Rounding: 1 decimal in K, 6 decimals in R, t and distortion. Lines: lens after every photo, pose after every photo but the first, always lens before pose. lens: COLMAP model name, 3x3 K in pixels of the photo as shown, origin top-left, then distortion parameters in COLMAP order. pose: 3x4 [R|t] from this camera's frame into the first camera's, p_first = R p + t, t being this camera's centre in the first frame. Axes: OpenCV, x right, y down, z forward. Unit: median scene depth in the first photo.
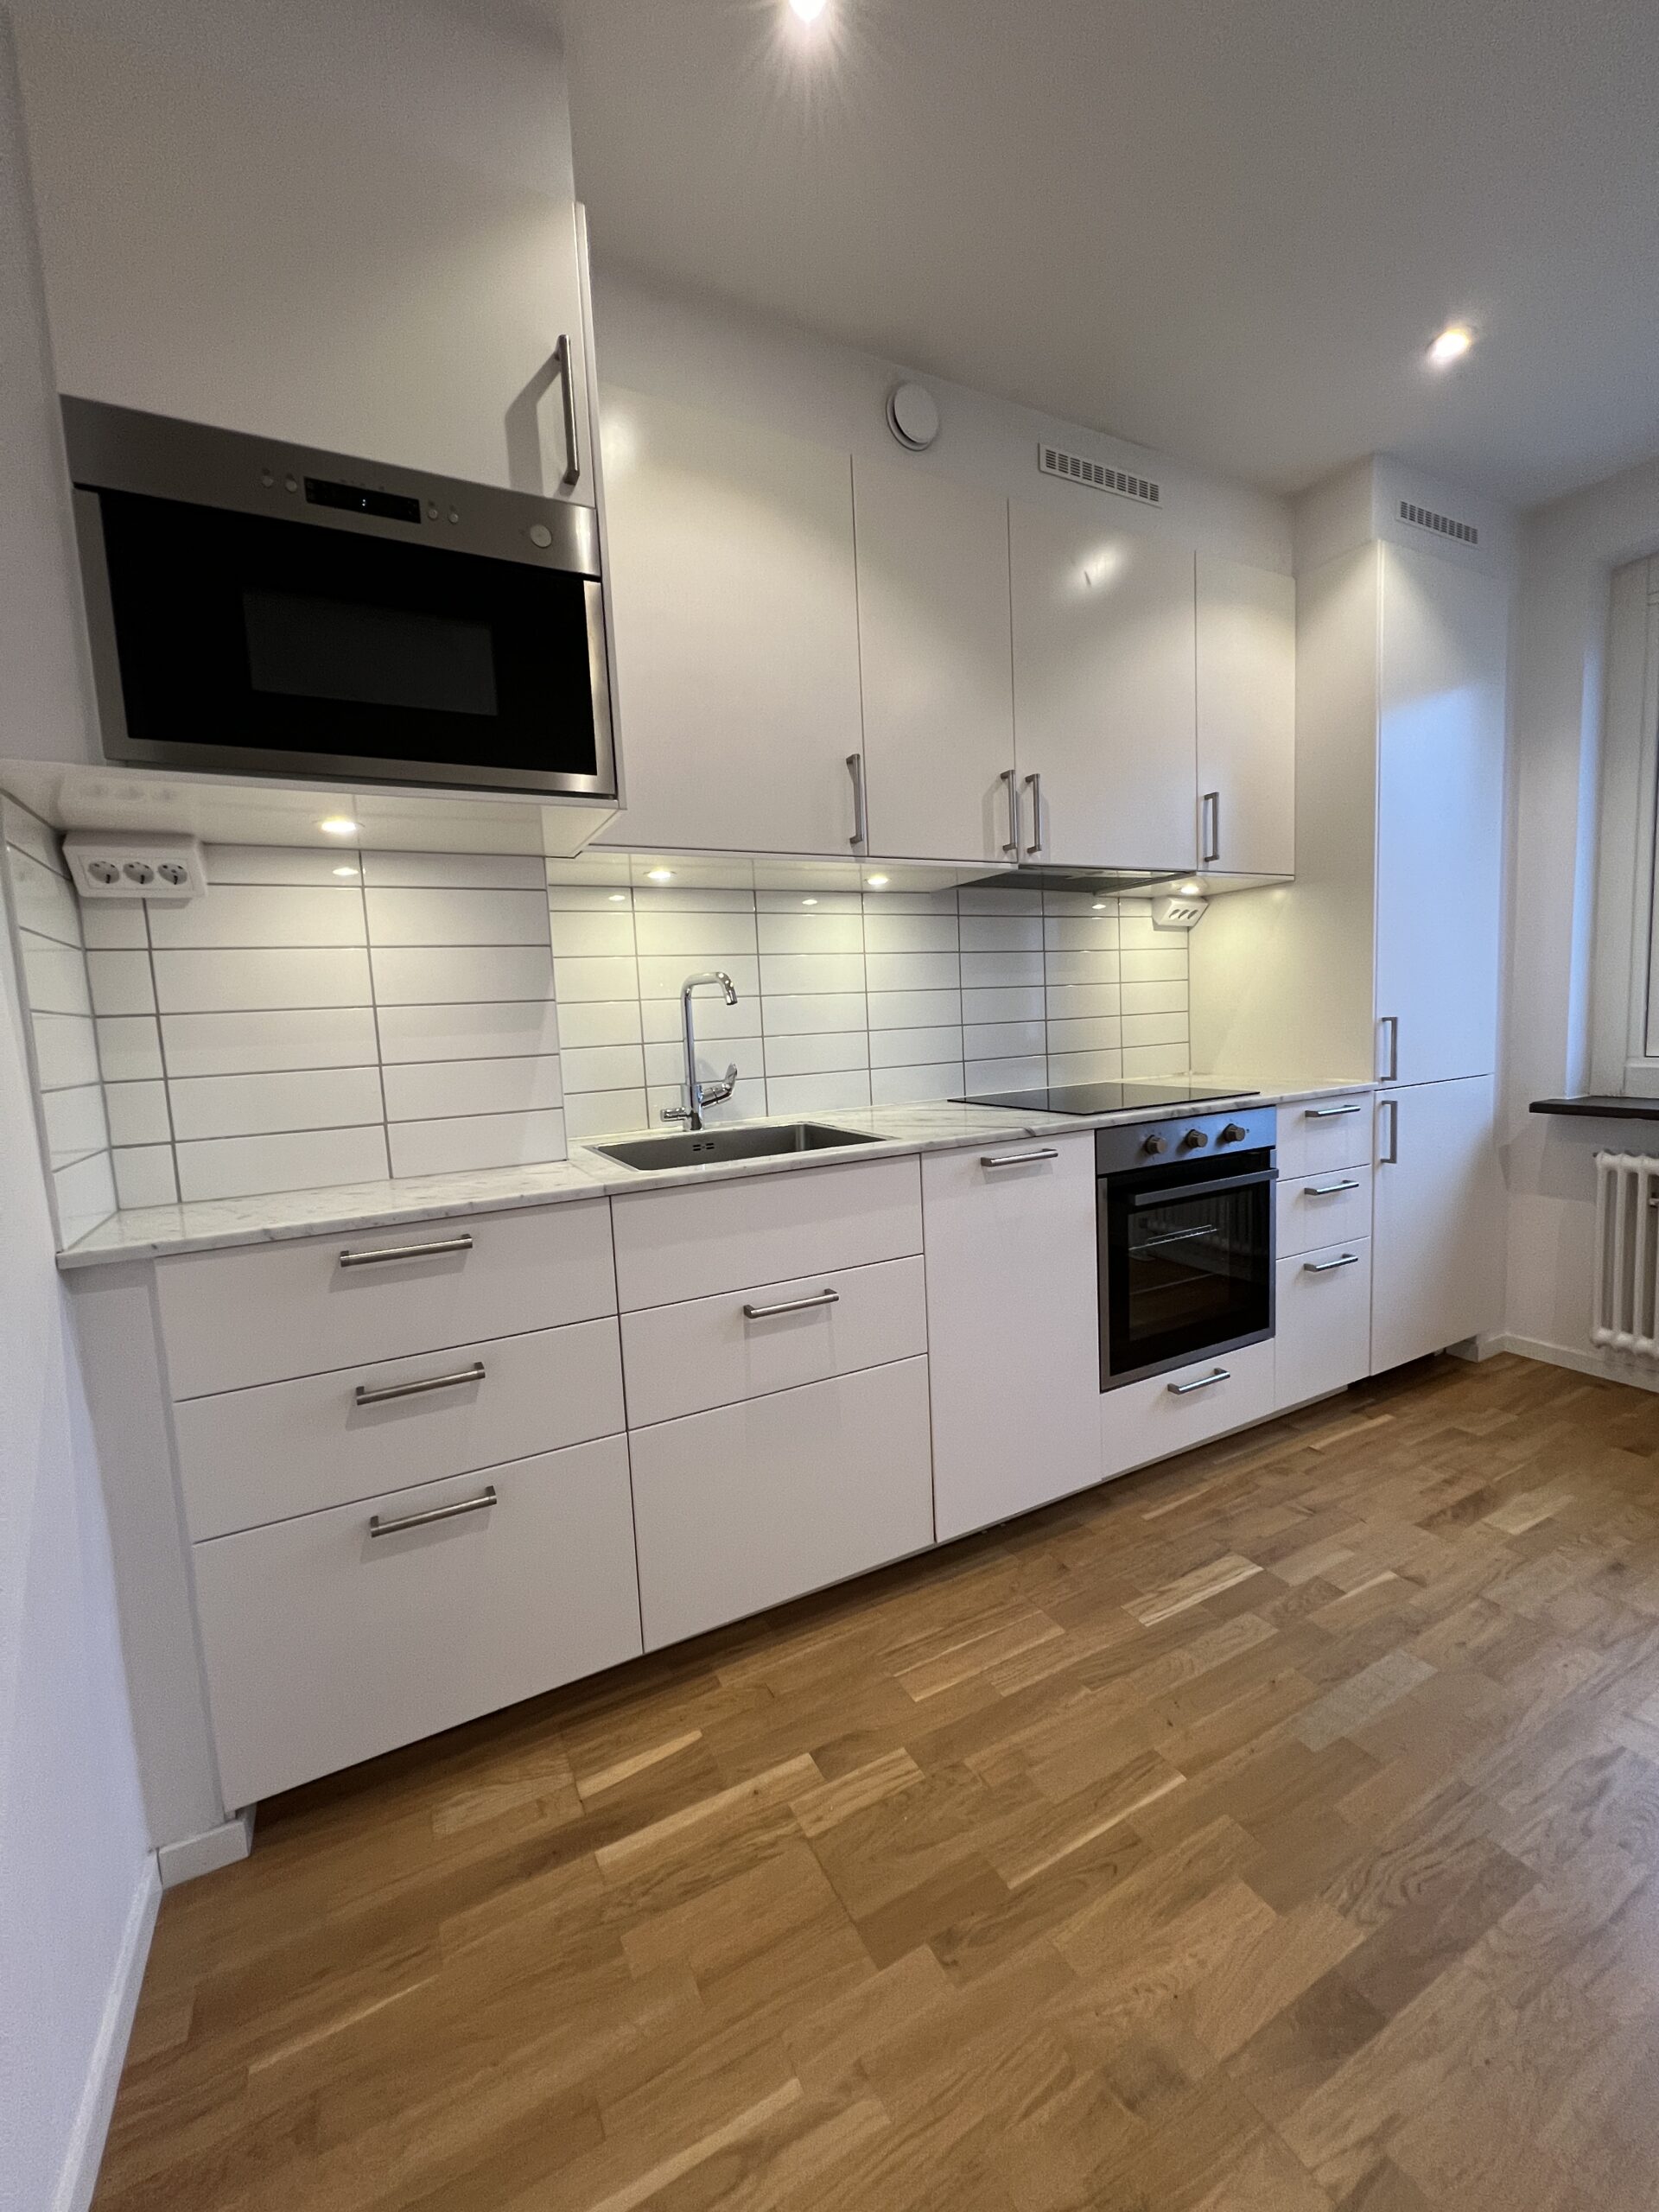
lens RADIAL K [[881.5, 0, 832.4], [0, 881.5, 1108.0], [0, 0, 1]] dist [-0.001564, 0.000115]
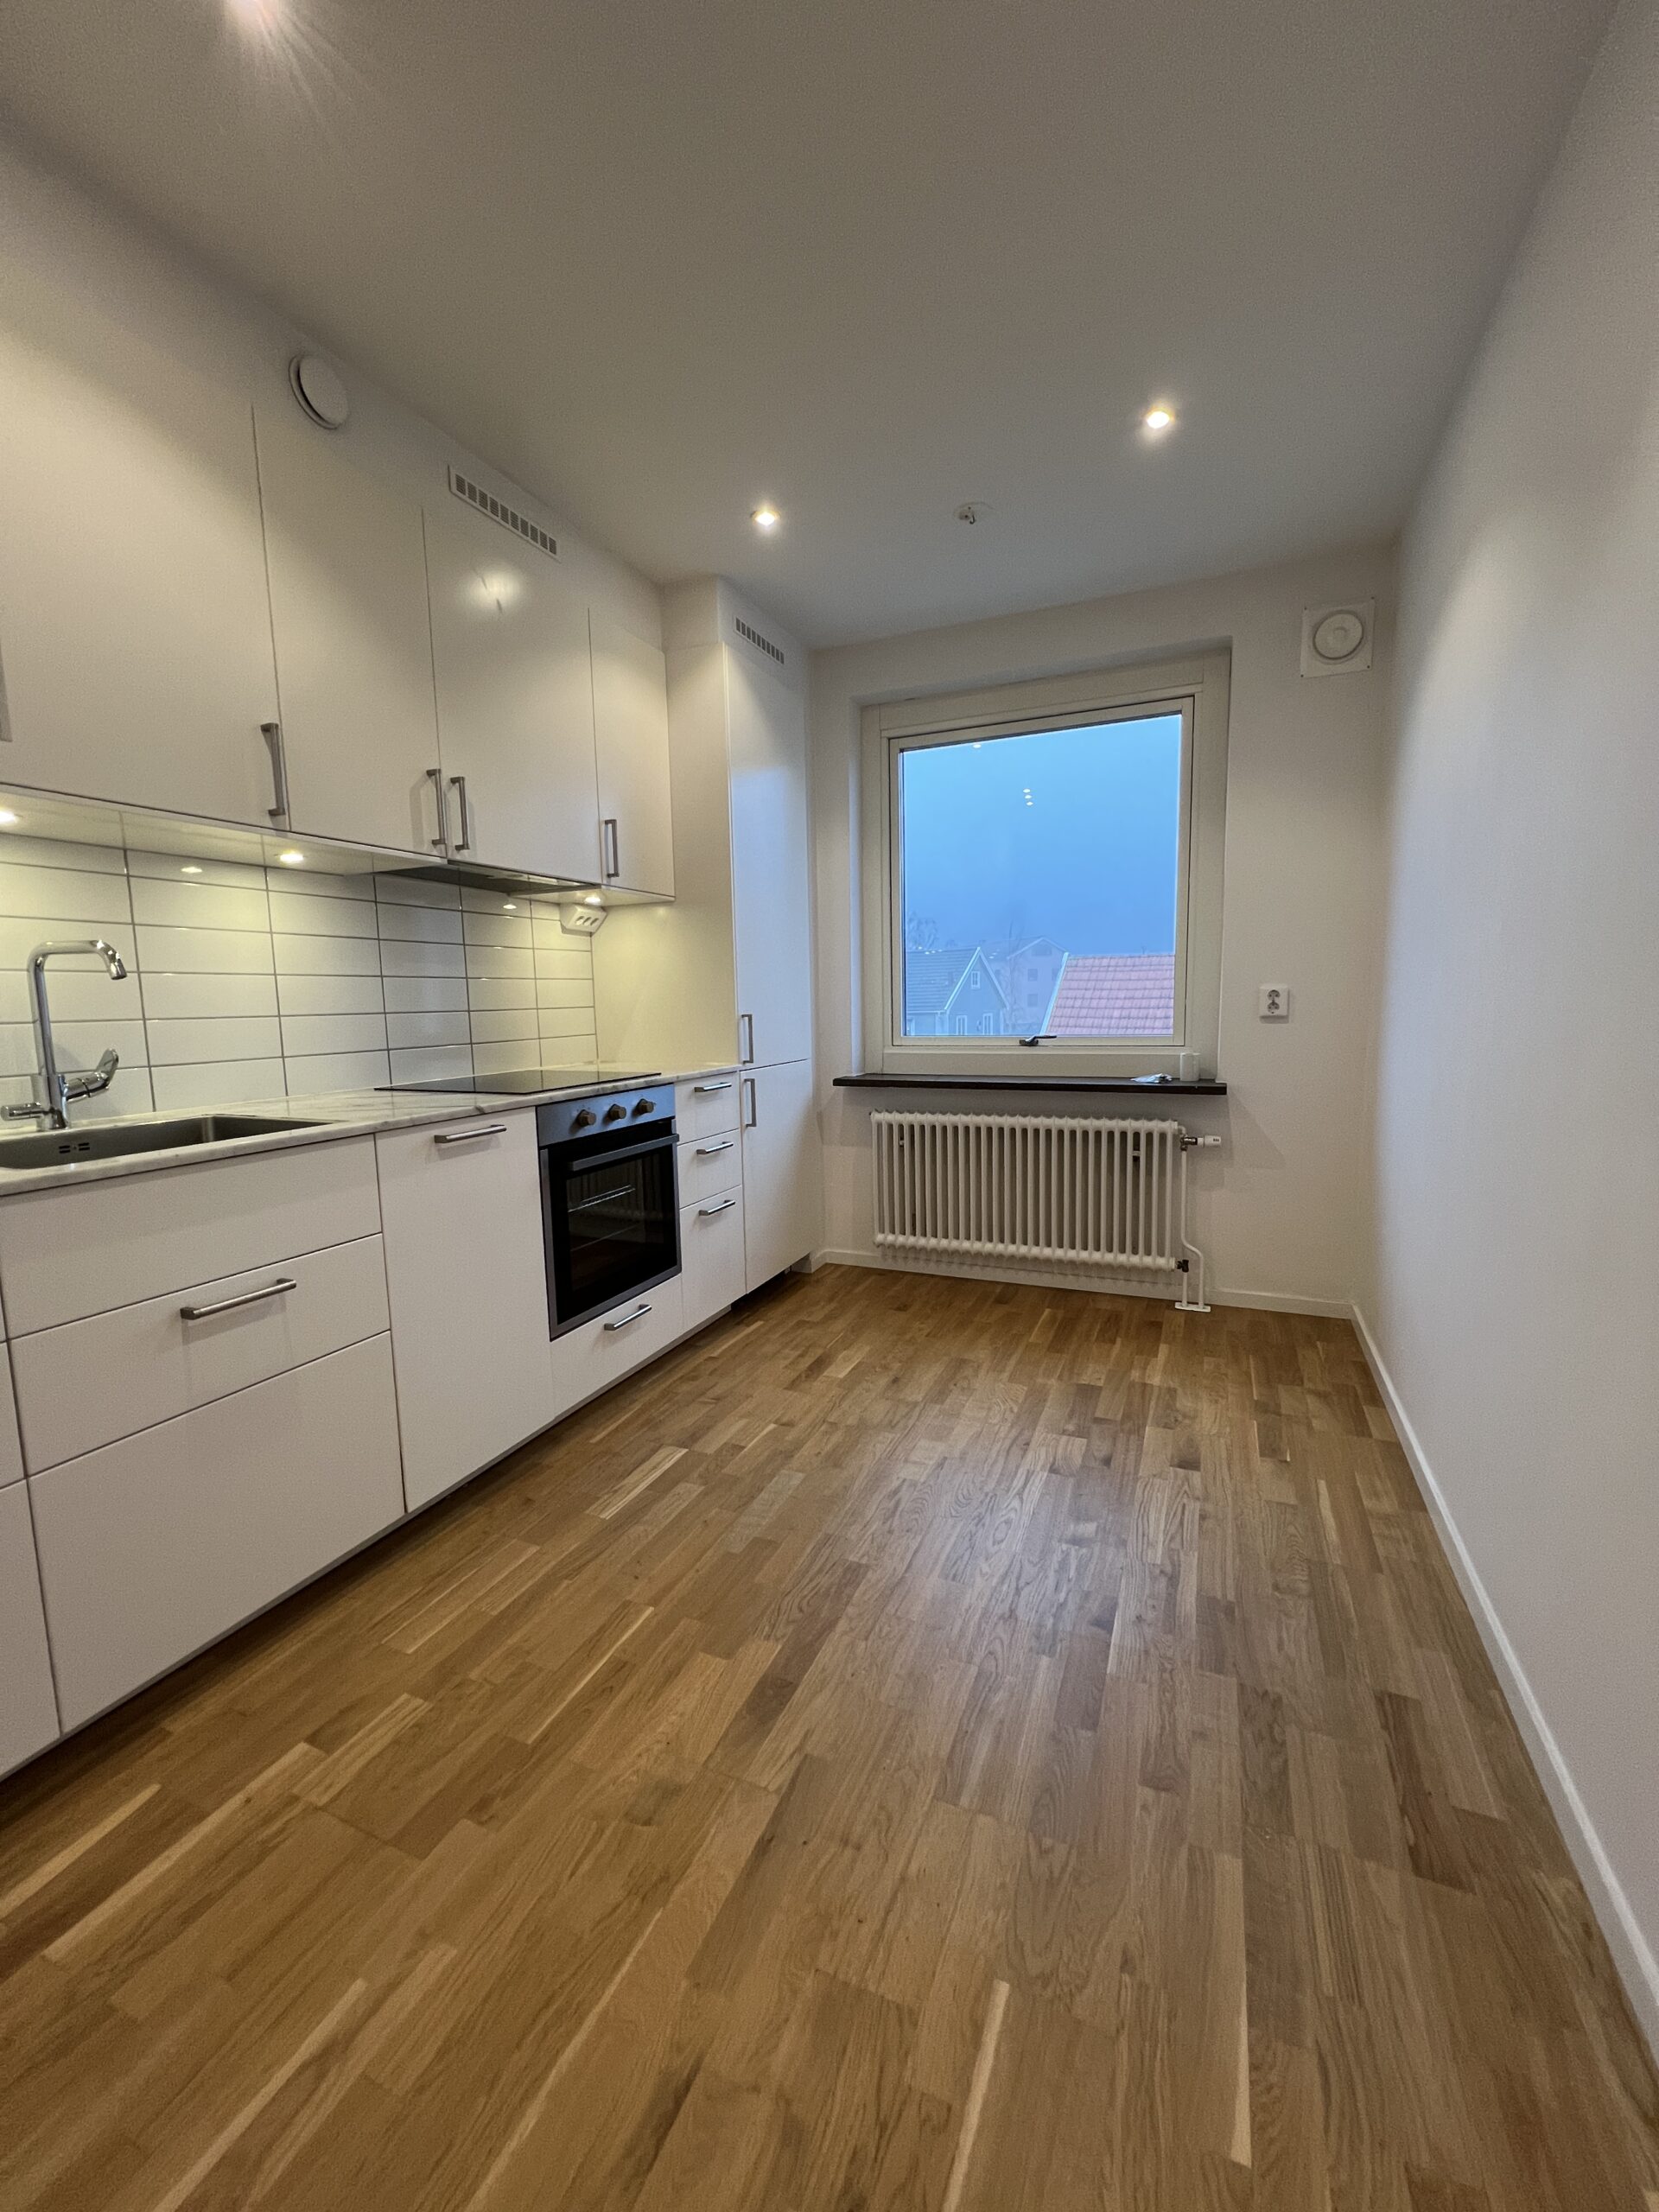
lens RADIAL K [[881.5, 0, 825.0], [0, 881.5, 1107.3], [0, 0, 1]] dist [-0.001564, 0.000115]
pose [[0.782958, -0.043312, 0.620565, -0.105808], [0.045780, 0.998880, 0.011956, 0.028322], [-0.620387, 0.019048, 0.784064, -0.103323]]
